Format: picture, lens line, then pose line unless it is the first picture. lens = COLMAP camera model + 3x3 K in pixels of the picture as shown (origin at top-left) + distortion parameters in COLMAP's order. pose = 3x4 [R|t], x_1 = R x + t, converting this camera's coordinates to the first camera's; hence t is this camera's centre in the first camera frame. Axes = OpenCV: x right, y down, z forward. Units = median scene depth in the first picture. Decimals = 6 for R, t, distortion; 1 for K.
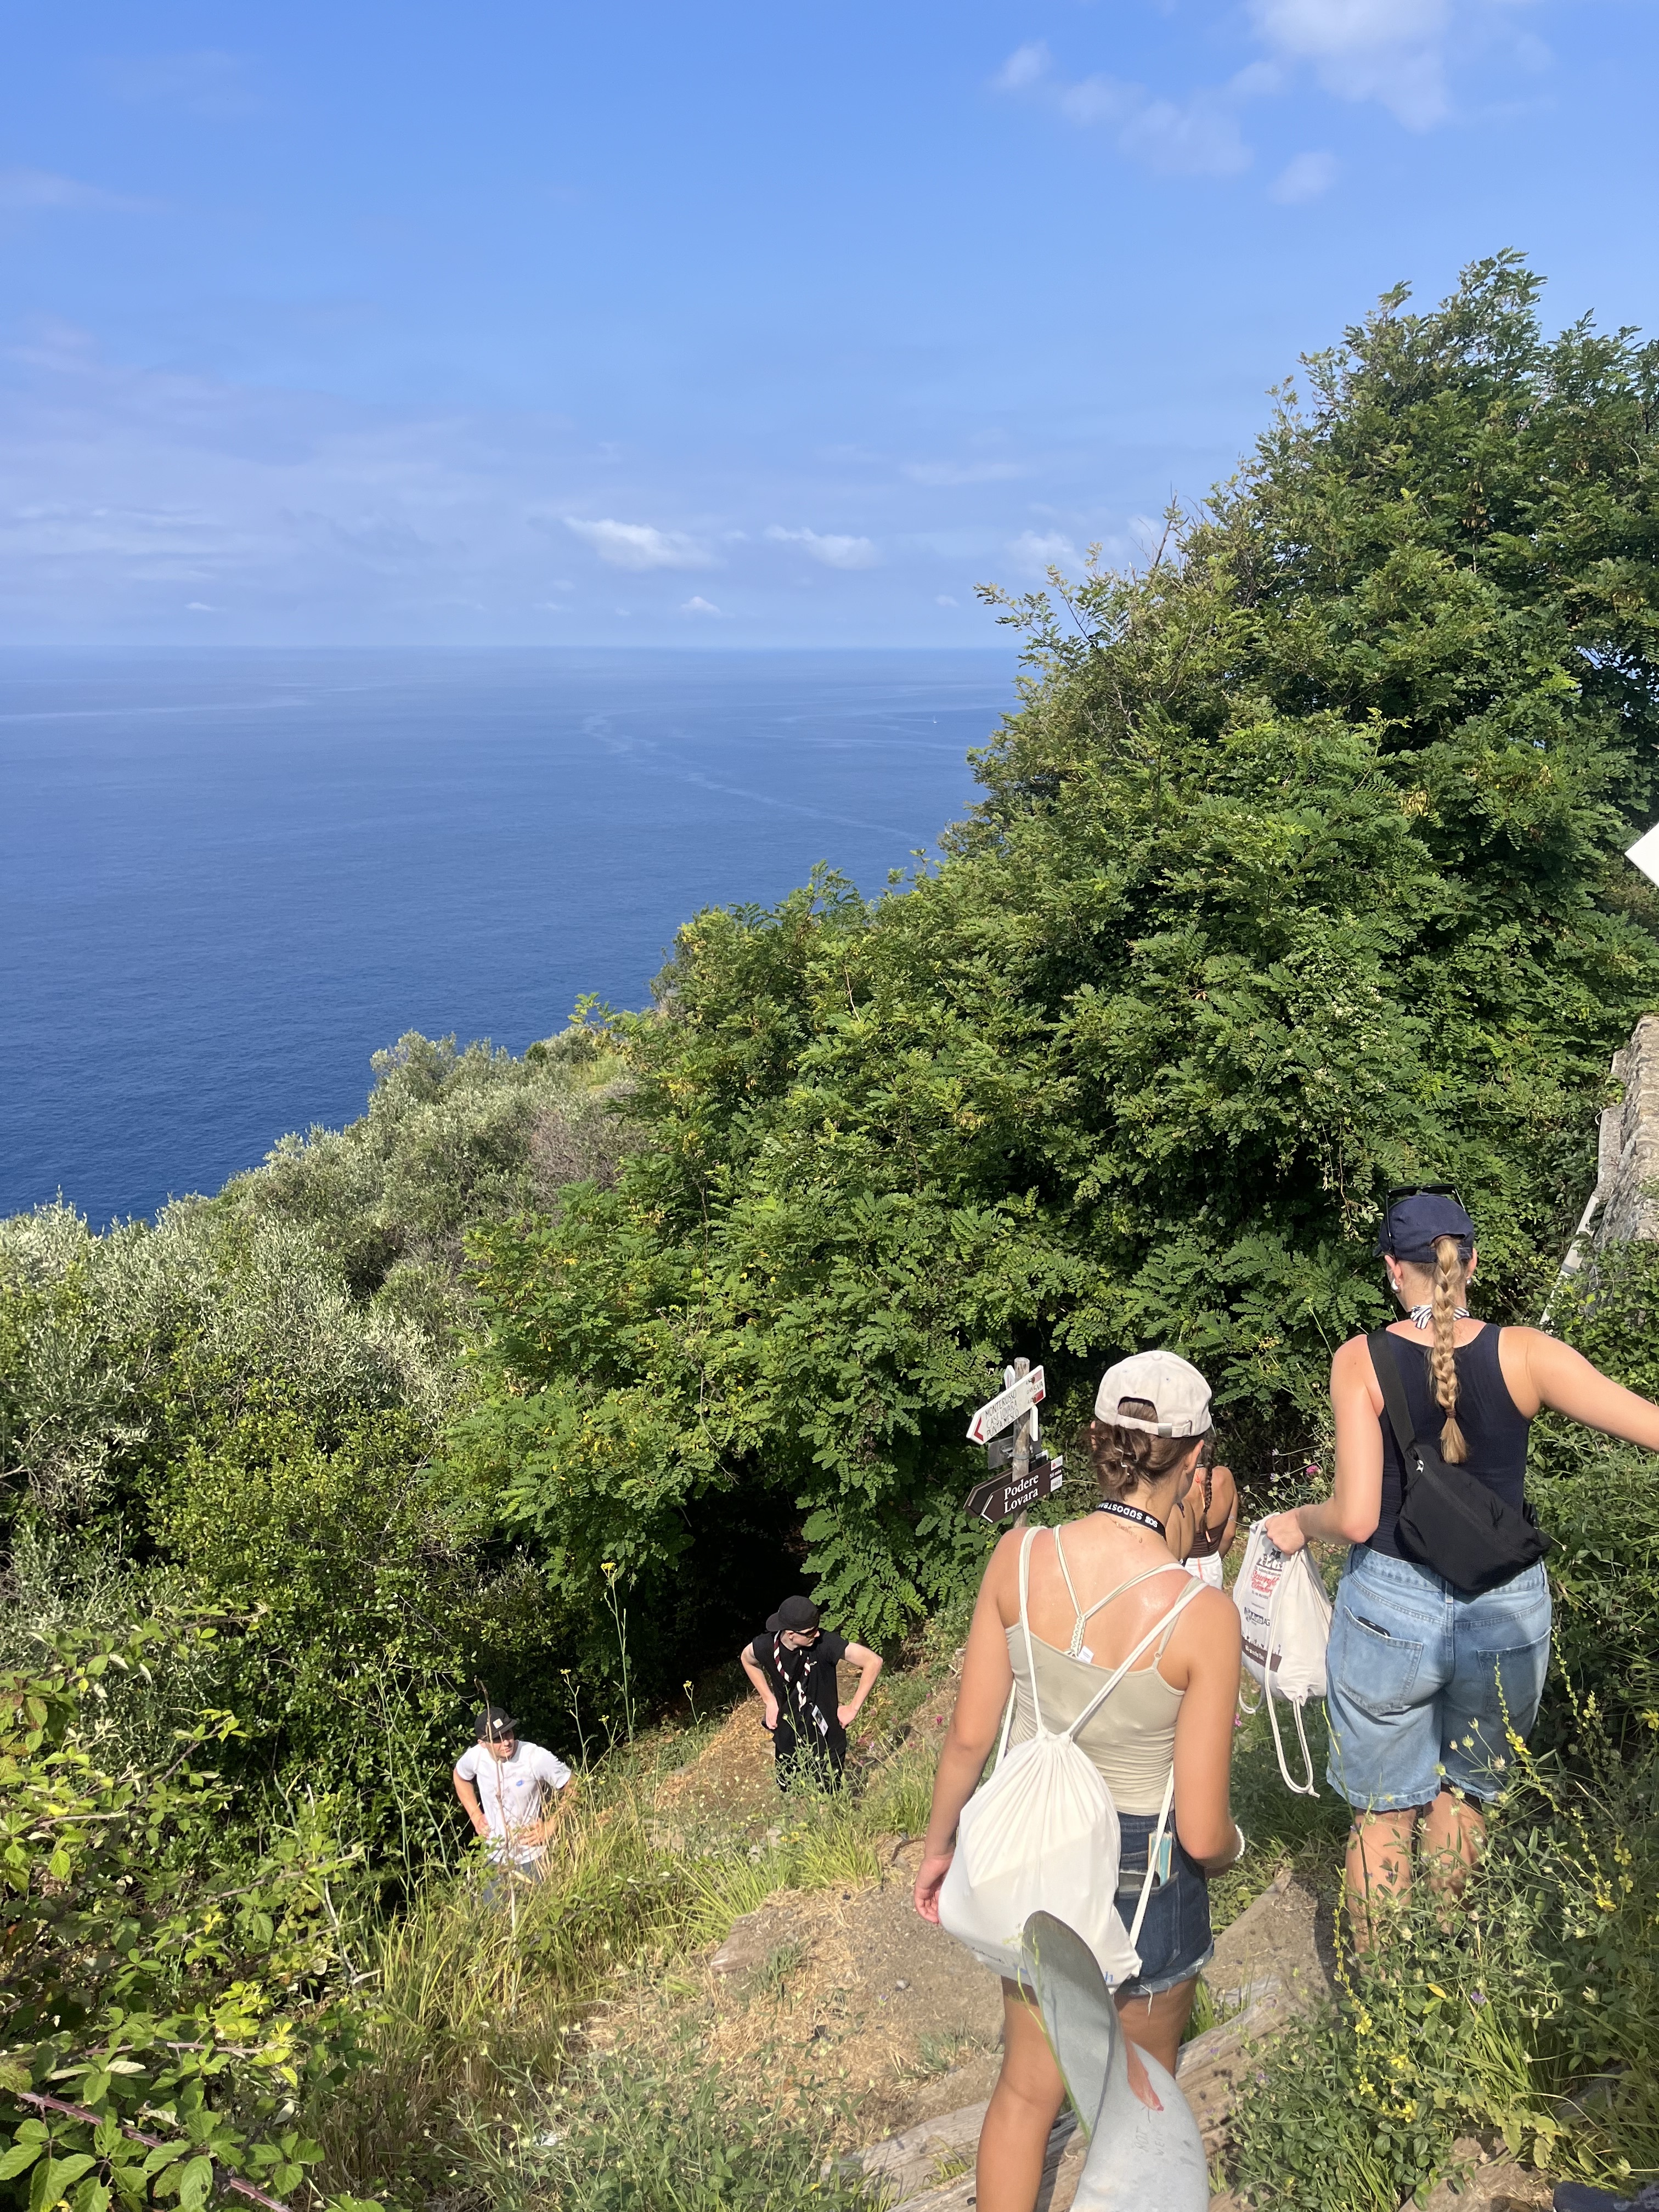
lens RADIAL K [[1695.8, 0, 907.5], [0, 1695.8, 1113.7], [0, 0, 1]] dist [0.065918, -0.098563]
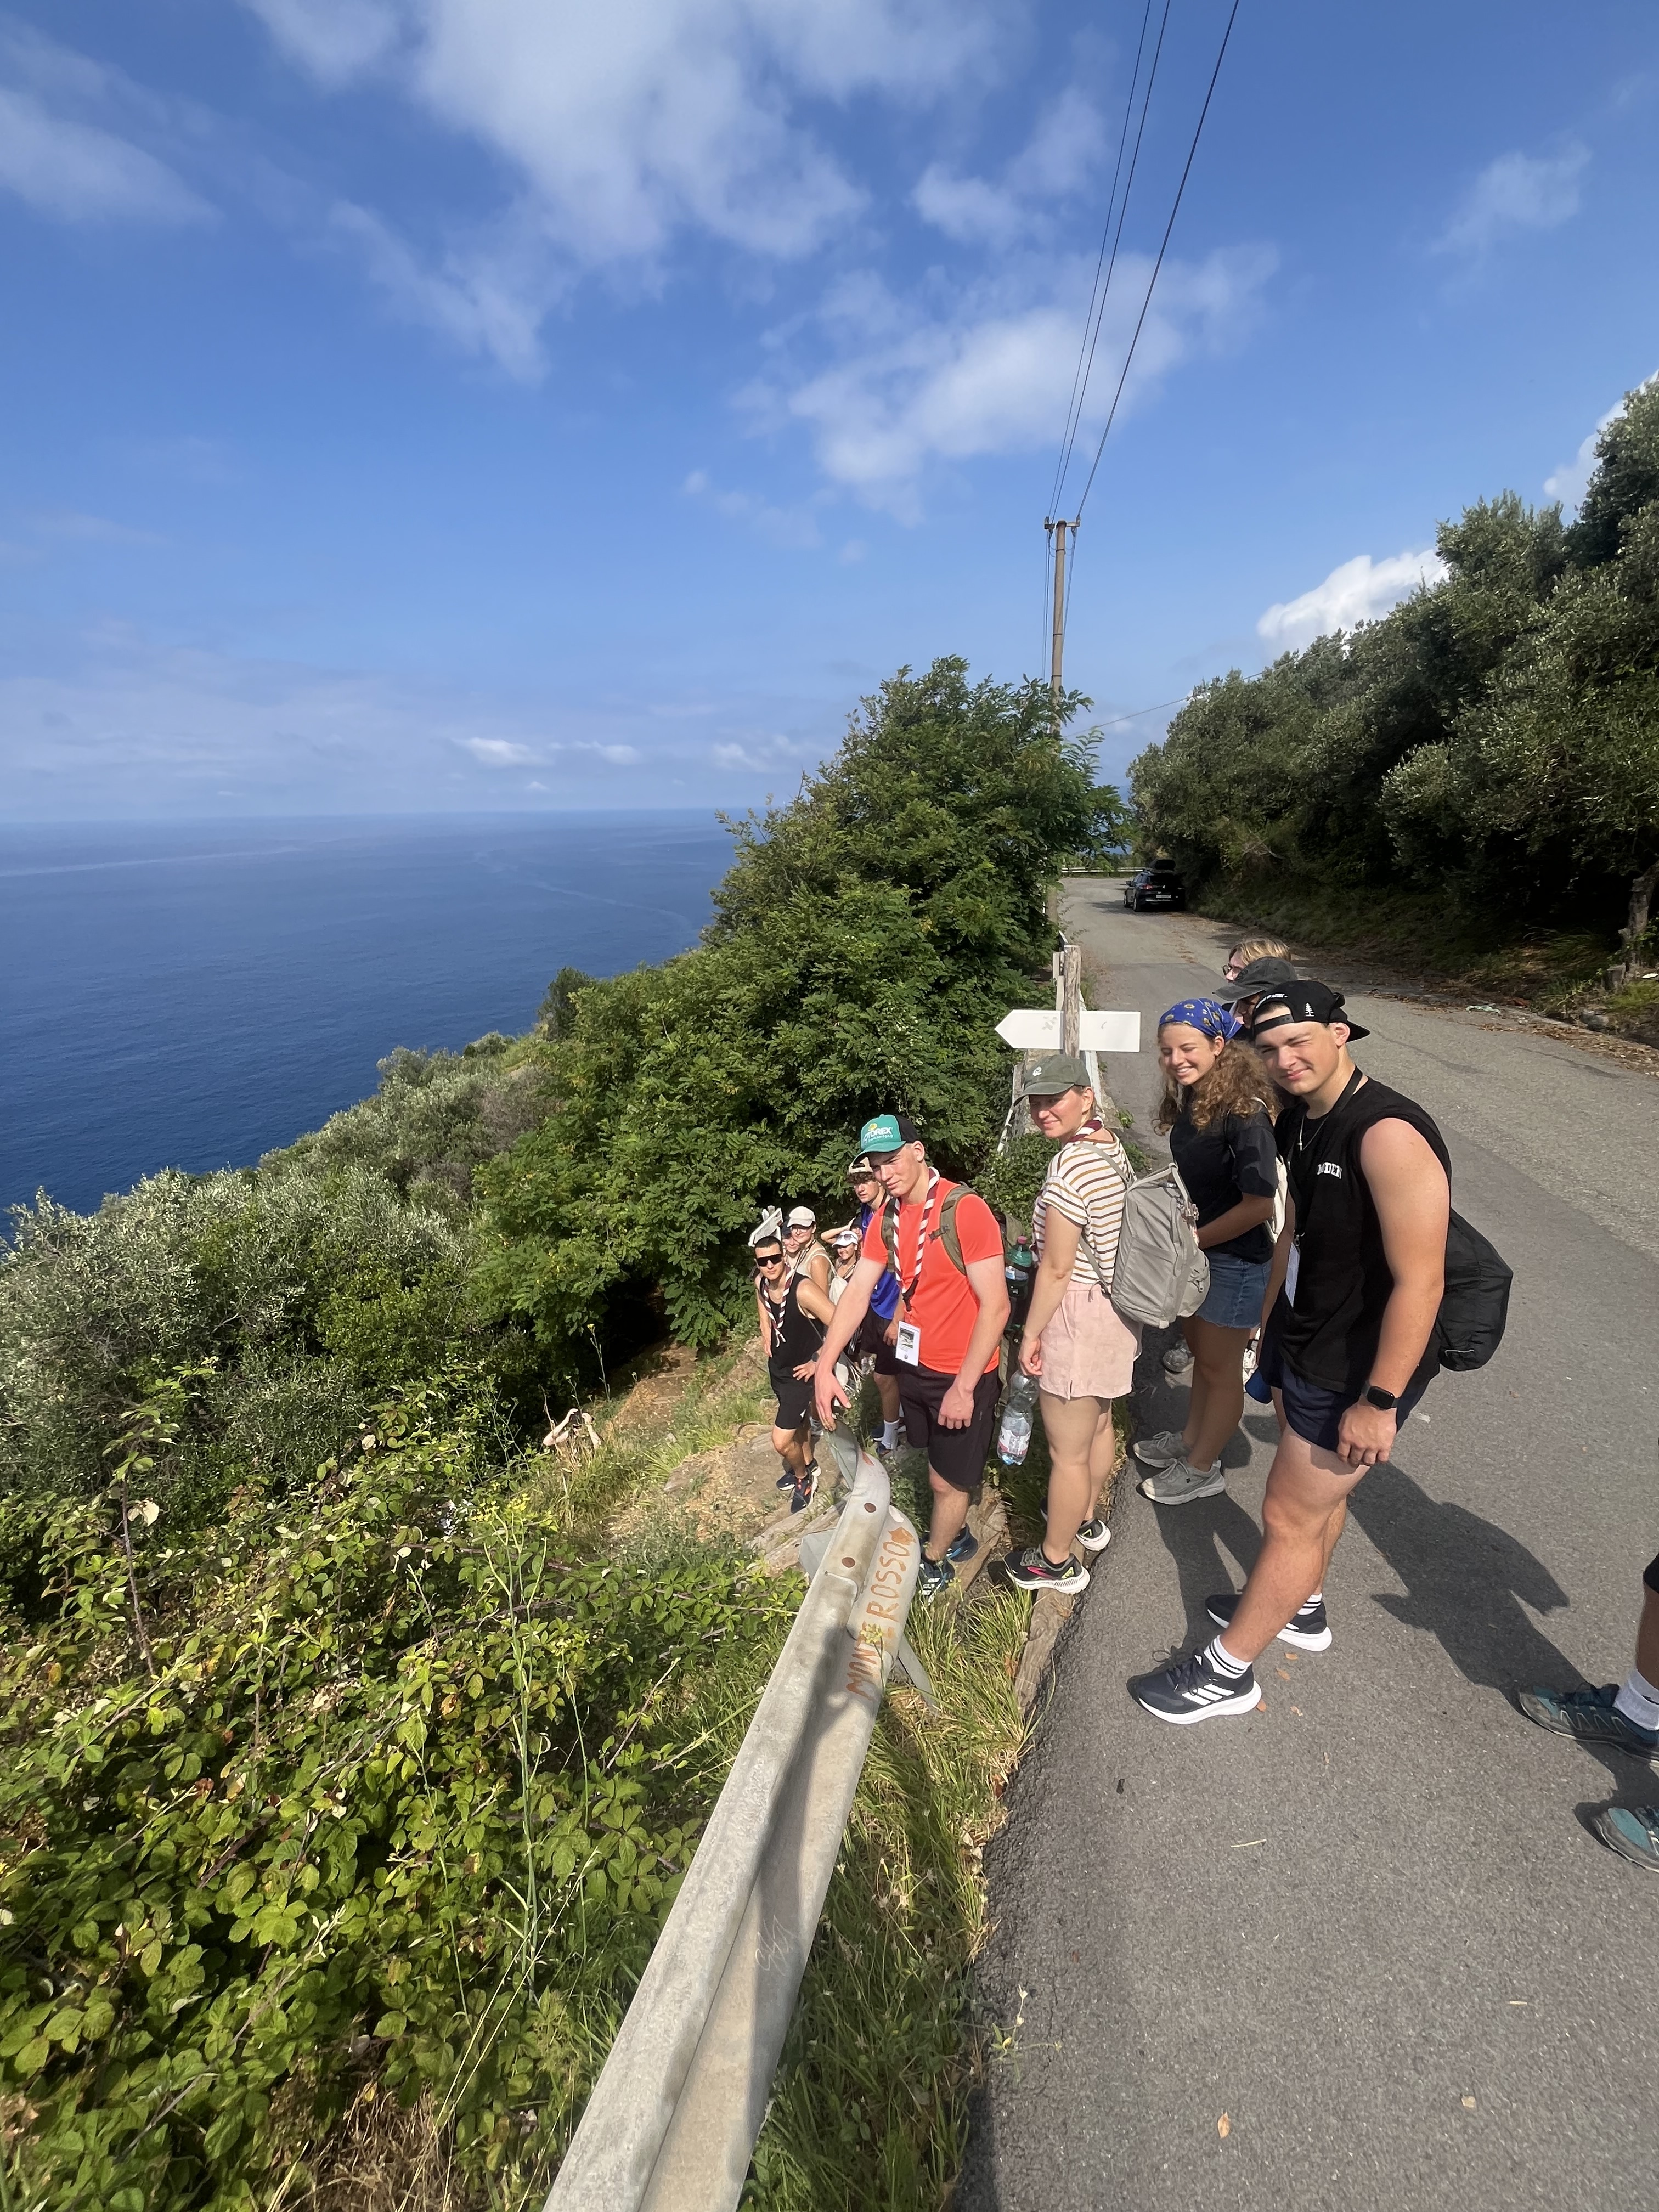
lens RADIAL K [[893.5, 0, 904.5], [0, 893.5, 1079.0], [0, 0, 1]] dist [-0.018246, -0.000079]
pose [[0.966536, -0.075990, 0.245017, -0.024359], [0.068737, 0.996910, 0.038031, -0.035389], [-0.247150, -0.019917, 0.968773, -0.103937]]
